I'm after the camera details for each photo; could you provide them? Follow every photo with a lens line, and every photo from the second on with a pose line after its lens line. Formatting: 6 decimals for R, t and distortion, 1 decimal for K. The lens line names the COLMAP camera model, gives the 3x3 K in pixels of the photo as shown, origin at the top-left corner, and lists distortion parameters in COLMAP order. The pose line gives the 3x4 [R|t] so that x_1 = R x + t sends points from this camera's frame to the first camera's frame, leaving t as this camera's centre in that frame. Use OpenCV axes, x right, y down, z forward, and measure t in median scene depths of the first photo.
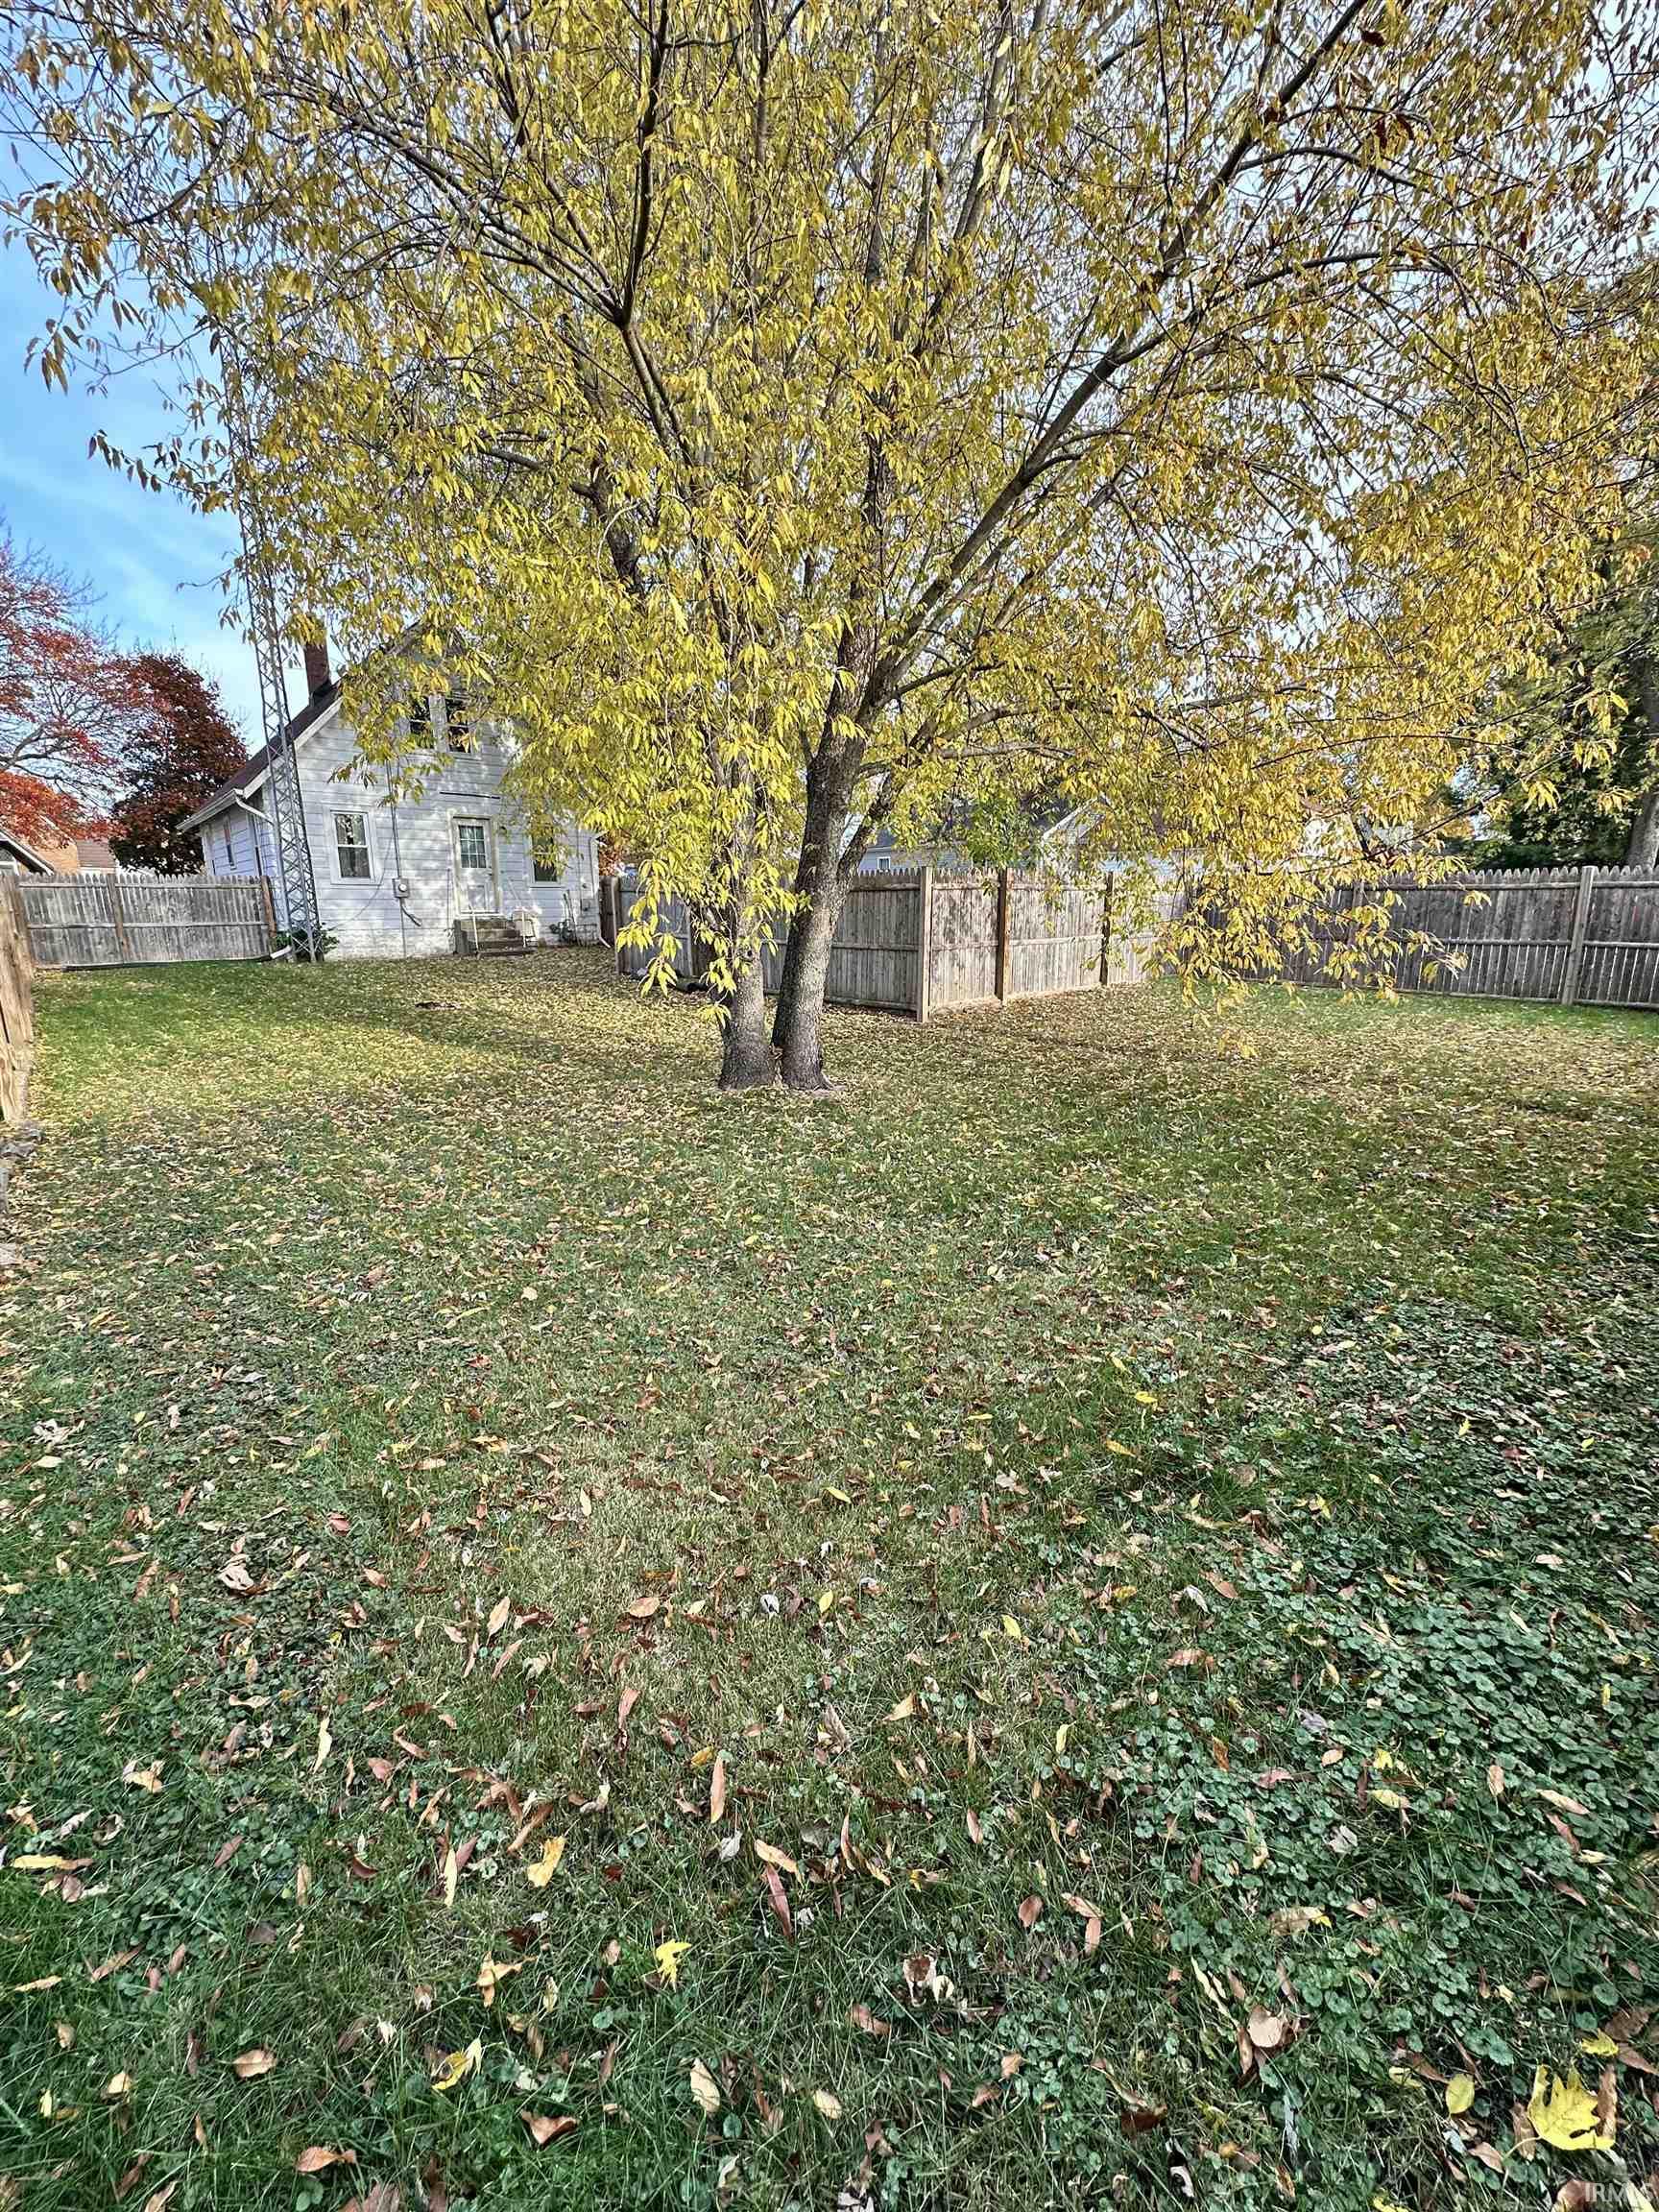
lens RADIAL K [[887.1, 0, 828.6], [0, 887.1, 1103.7], [0, 0, 1]] dist [0.001769, -0.000008]
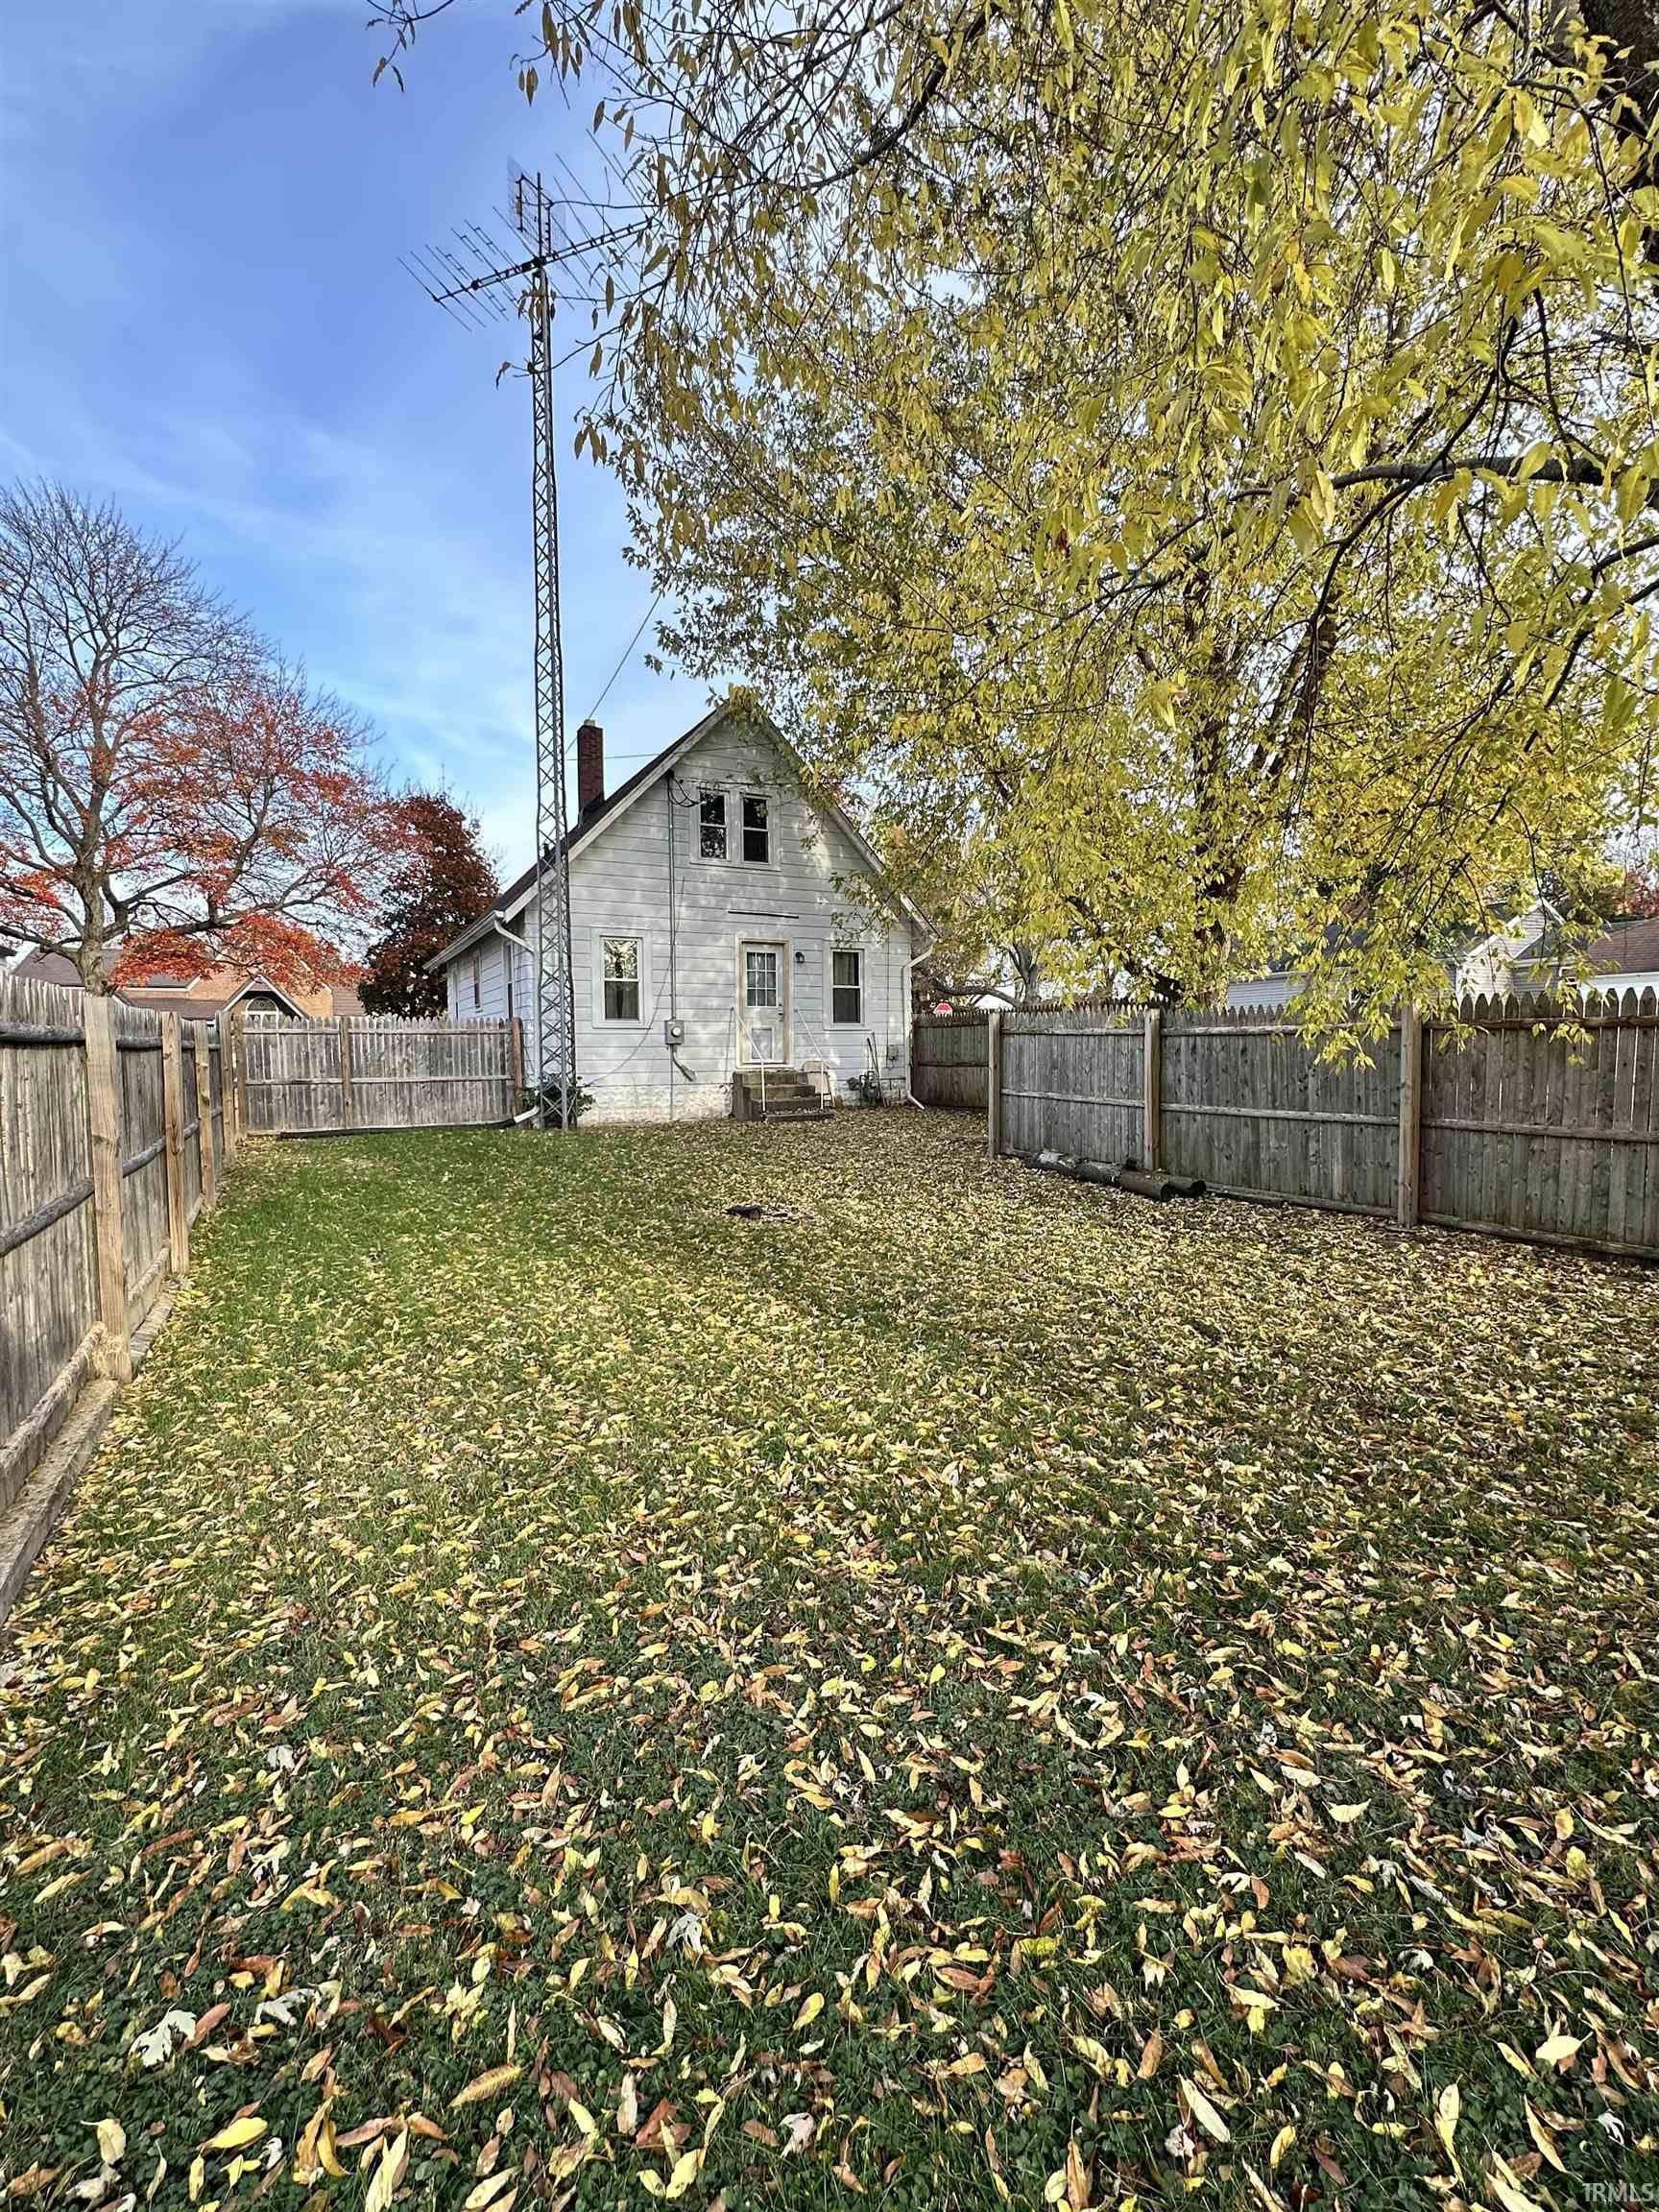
lens RADIAL K [[966.2, 0, 830.2], [0, 966.2, 1104.7], [0, 0, 1]] dist [-0.002068, -0.000003]
pose [[0.976757, 0.008582, -0.214179, -0.166760], [-0.043033, 0.986707, -0.156711, -0.054742], [0.209986, 0.162285, 0.964142, 0.227789]]
